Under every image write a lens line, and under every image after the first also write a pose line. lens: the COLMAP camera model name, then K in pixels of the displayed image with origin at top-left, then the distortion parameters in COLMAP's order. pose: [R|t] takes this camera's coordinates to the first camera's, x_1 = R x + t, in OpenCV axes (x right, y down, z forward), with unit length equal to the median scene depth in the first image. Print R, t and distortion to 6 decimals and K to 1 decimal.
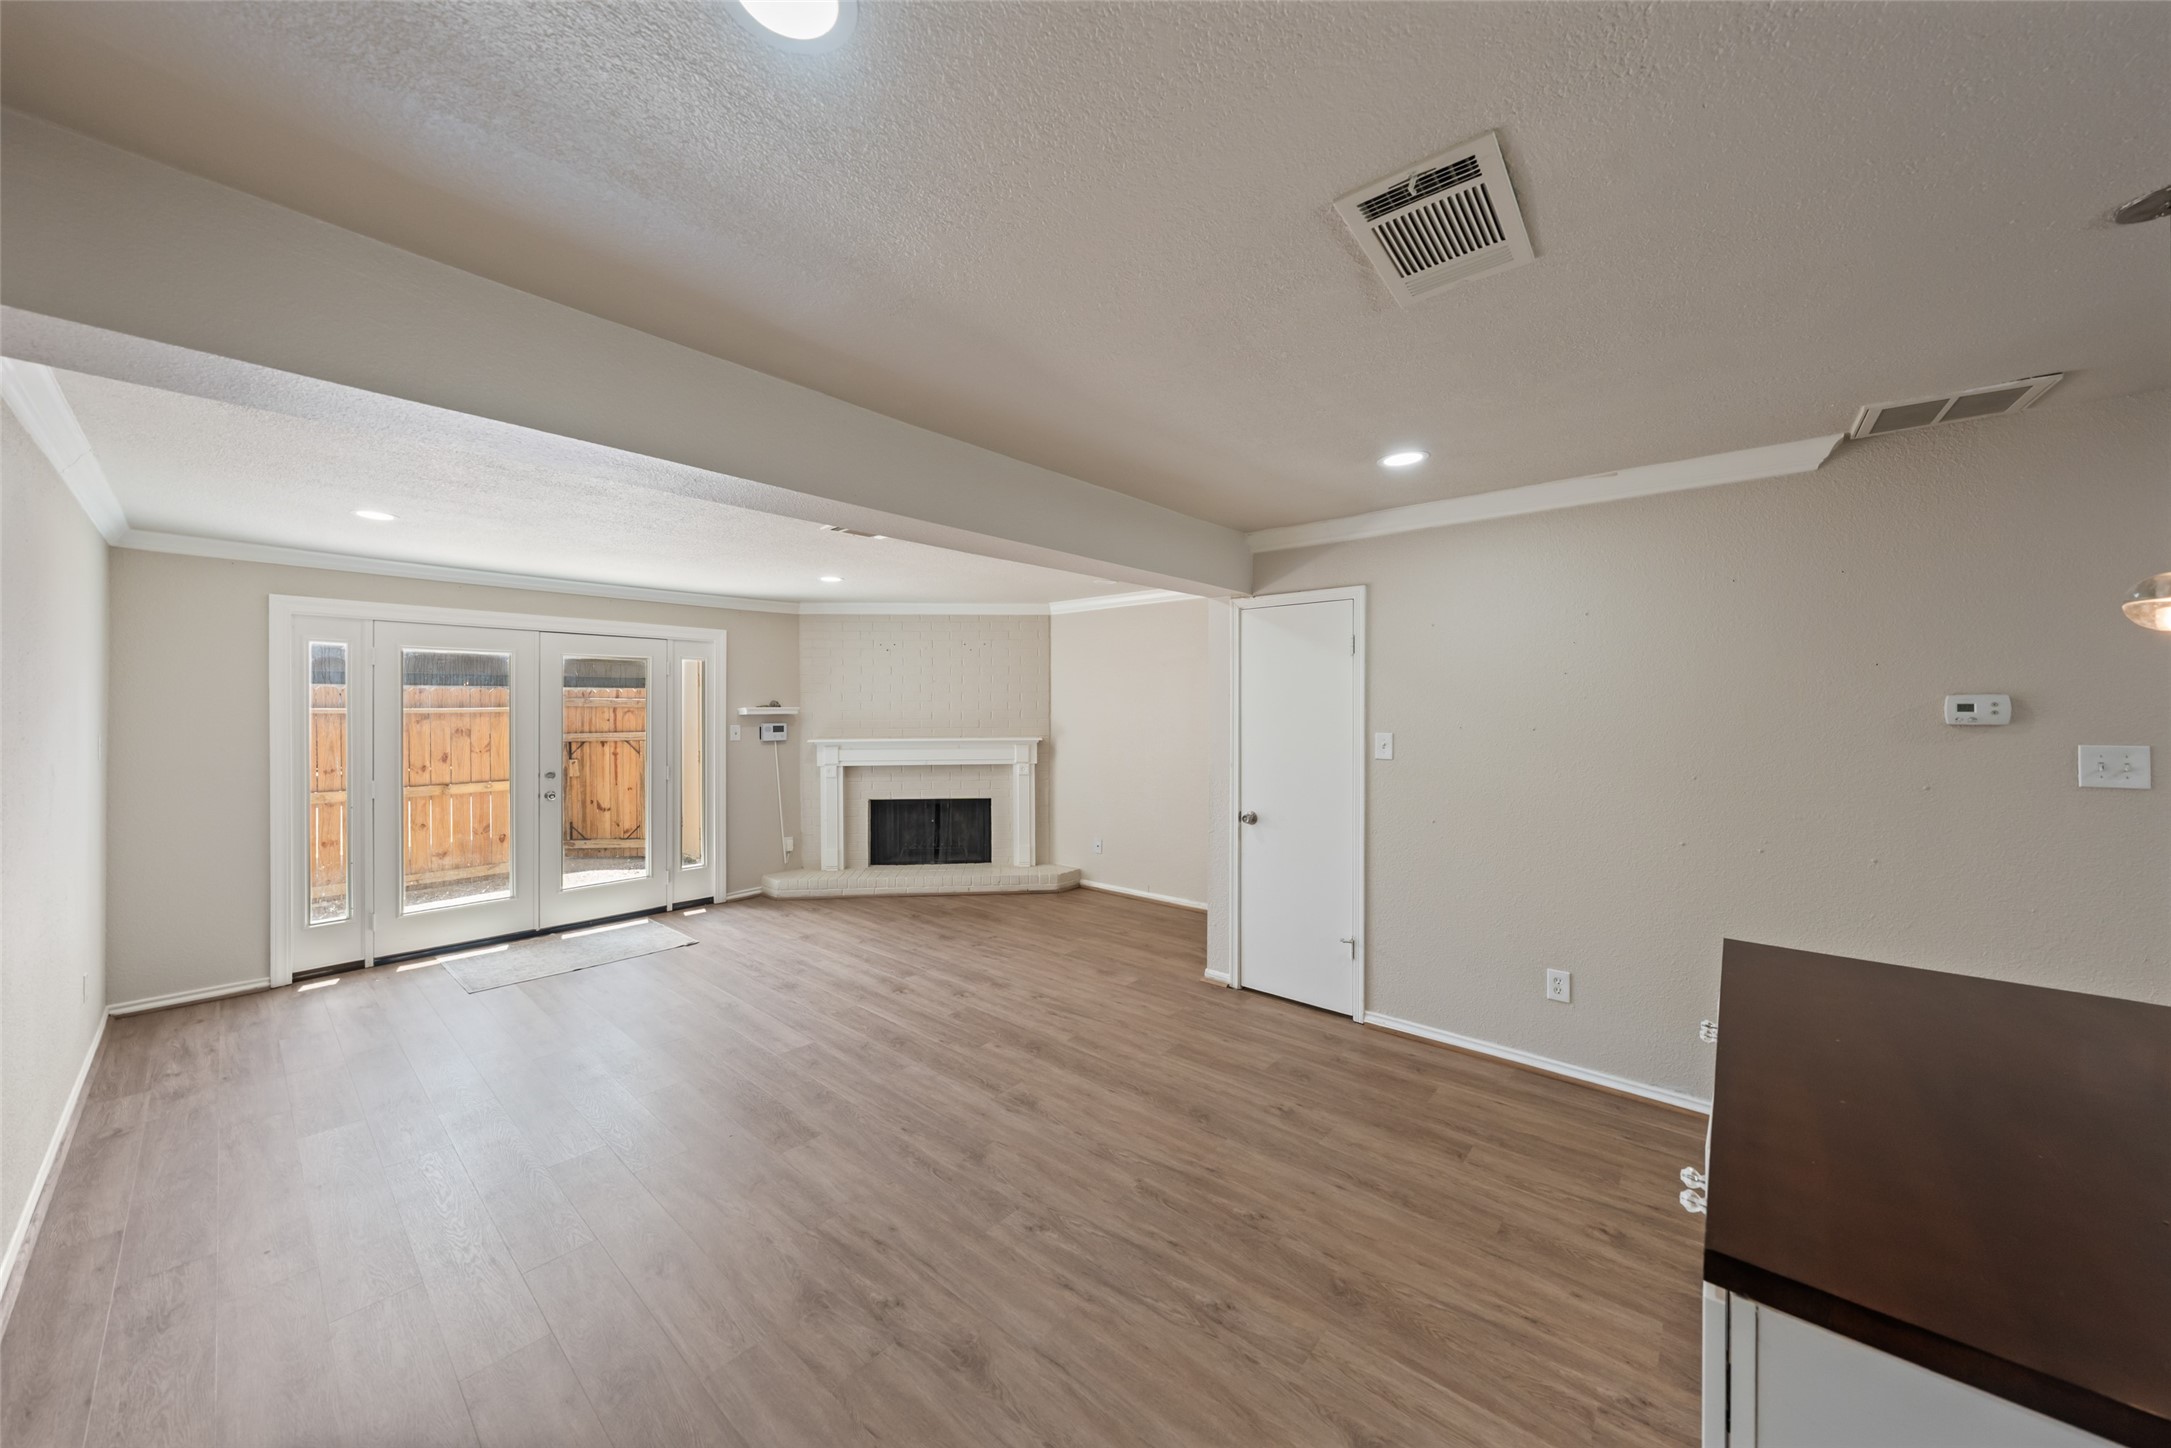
lens RADIAL K [[756.1, 0, 1079.6], [0, 756.1, 710.8], [0, 0, 1]] dist [0.000063, 0.000051]
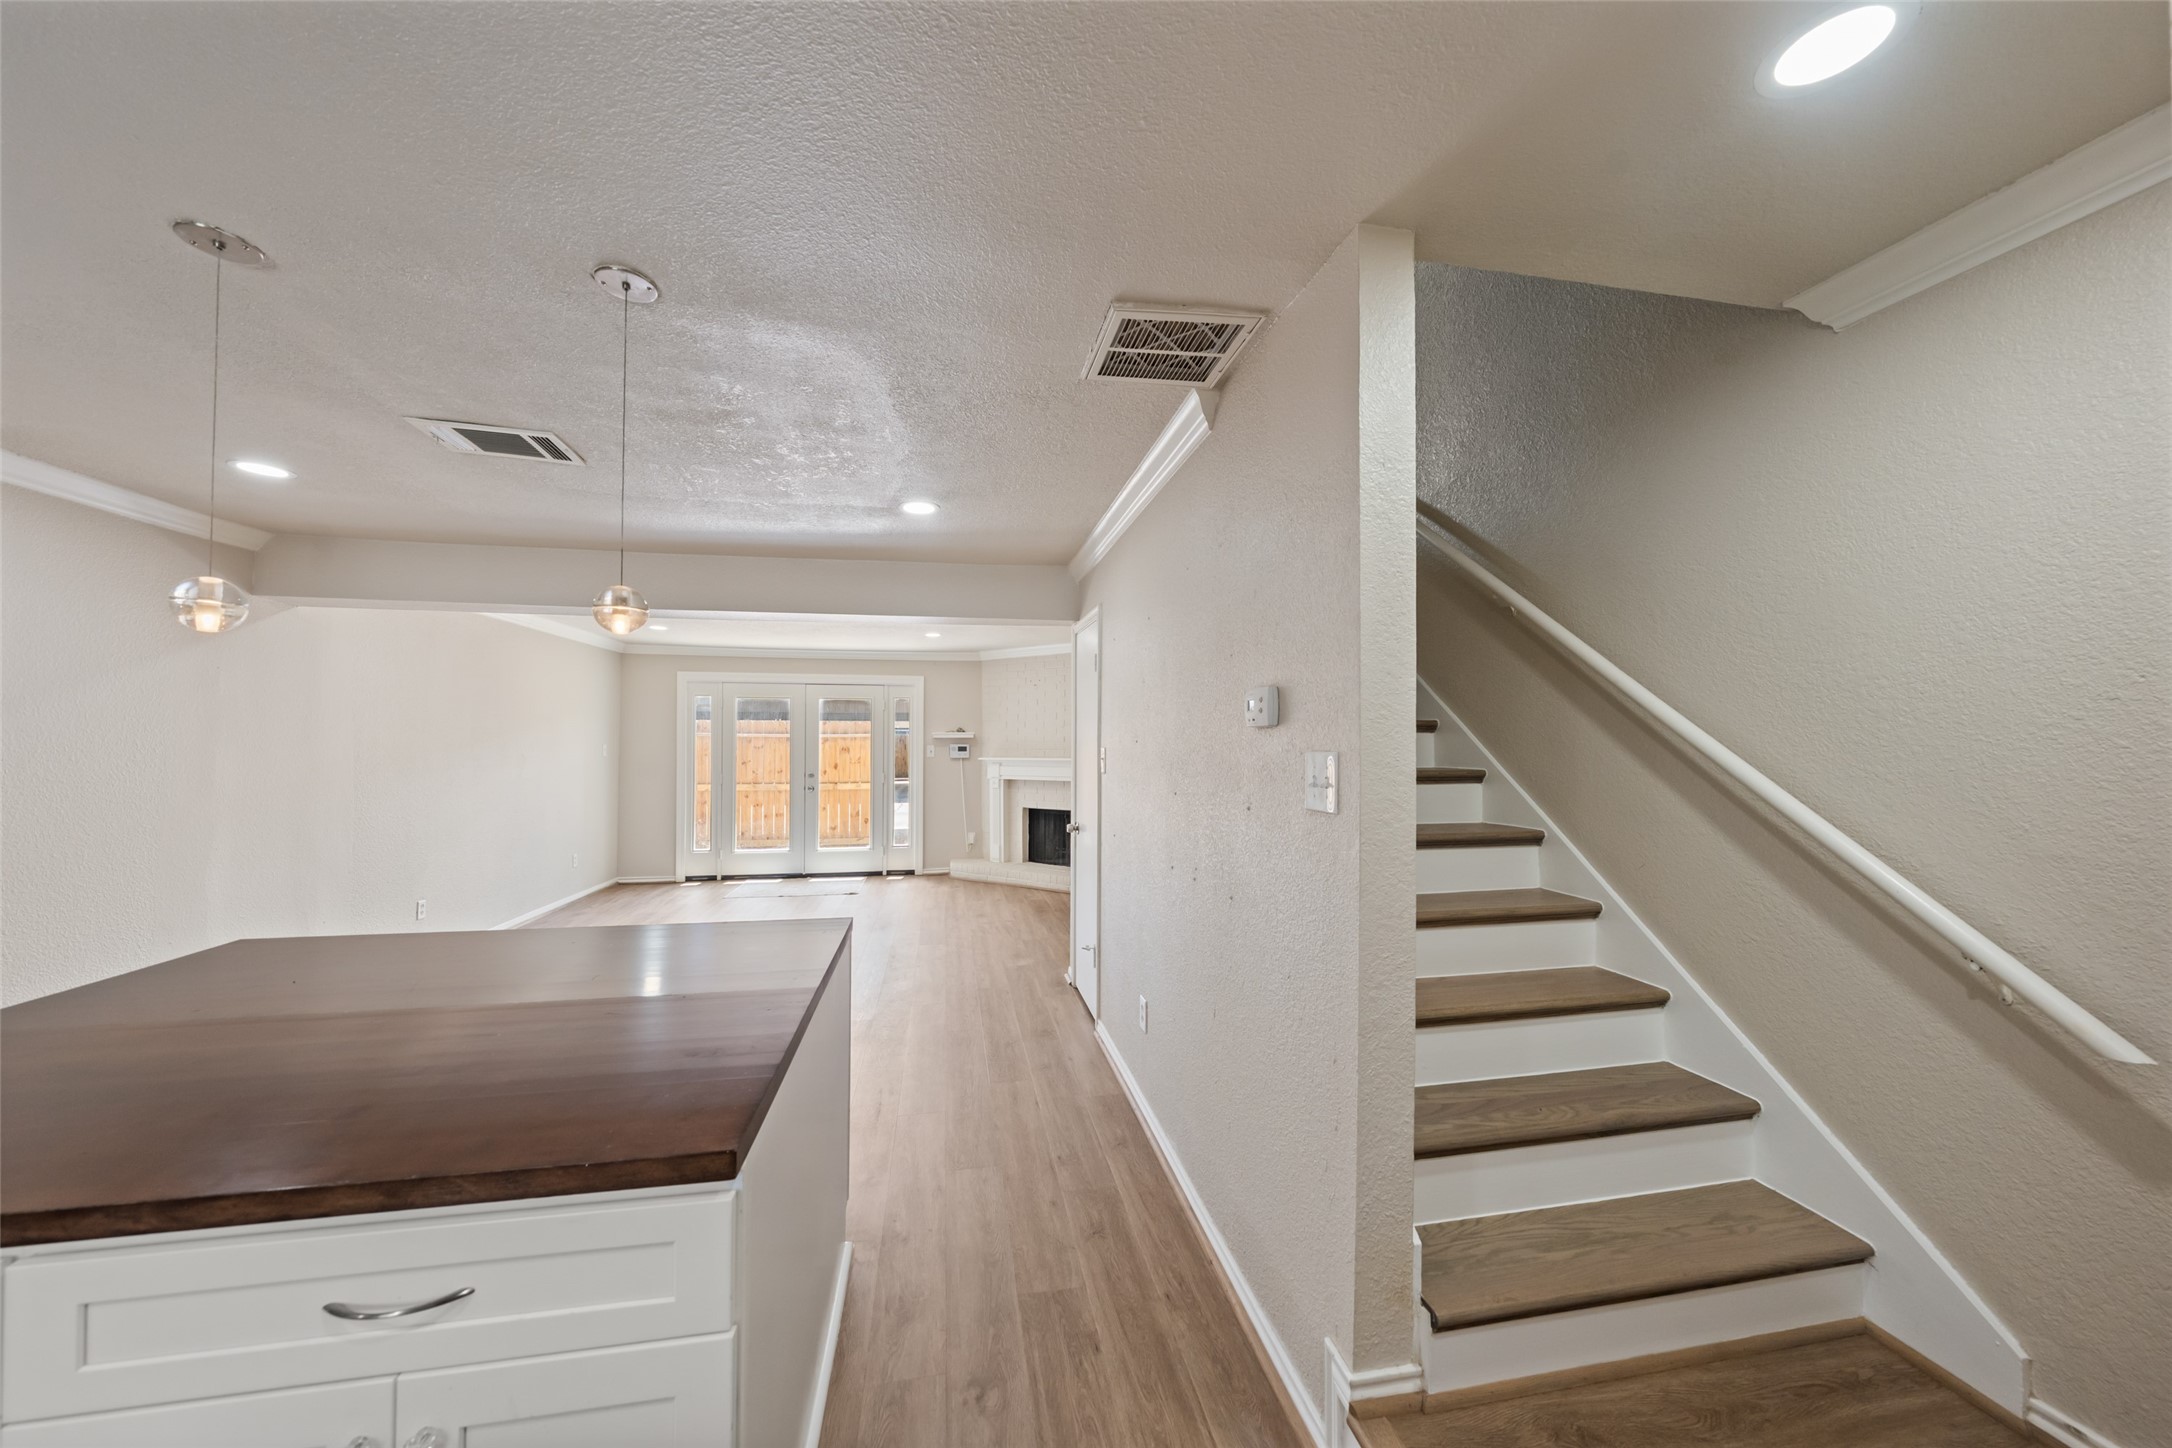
lens RADIAL K [[749.4, 0, 1087.3], [0, 749.4, 721.5], [0, 0, 1]] dist [-0.000361, -0.000171]
pose [[0.789574, -0.014011, -0.613495, 0.814143], [-0.005027, 0.999558, -0.029298, 0.019353], [0.613634, 0.026217, 0.789155, 0.147192]]
